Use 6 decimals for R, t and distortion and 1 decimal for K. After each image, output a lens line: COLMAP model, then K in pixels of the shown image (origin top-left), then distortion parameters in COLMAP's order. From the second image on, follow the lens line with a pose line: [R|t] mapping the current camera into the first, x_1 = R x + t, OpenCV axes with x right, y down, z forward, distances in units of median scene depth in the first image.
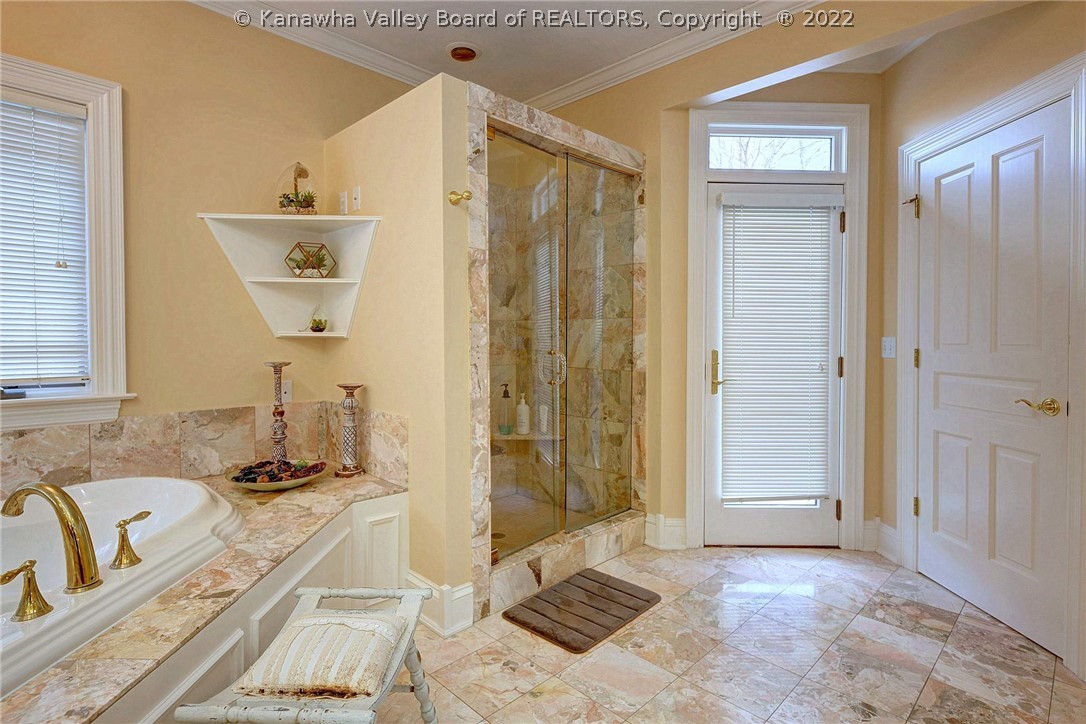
lens RADIAL K [[549.0, 0, 538.6], [0, 549.0, 351.4], [0, 0, 1]] dist [0.005380, 0.000141]
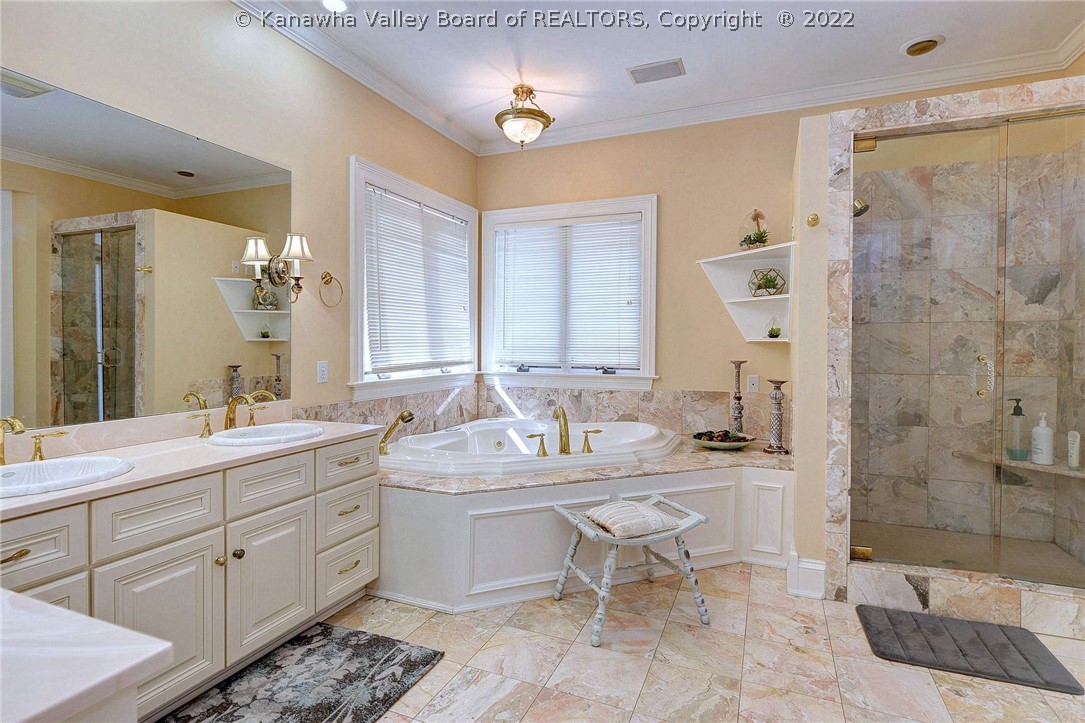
lens RADIAL K [[548.5, 0, 538.1], [0, 548.5, 350.9], [0, 0, 1]] dist [0.005380, 0.000141]
pose [[0.370607, 0.010281, -0.928733, 0.657514], [-0.025398, 0.999677, 0.000931, 0.007813], [0.928443, 0.023243, 0.370748, 0.040119]]
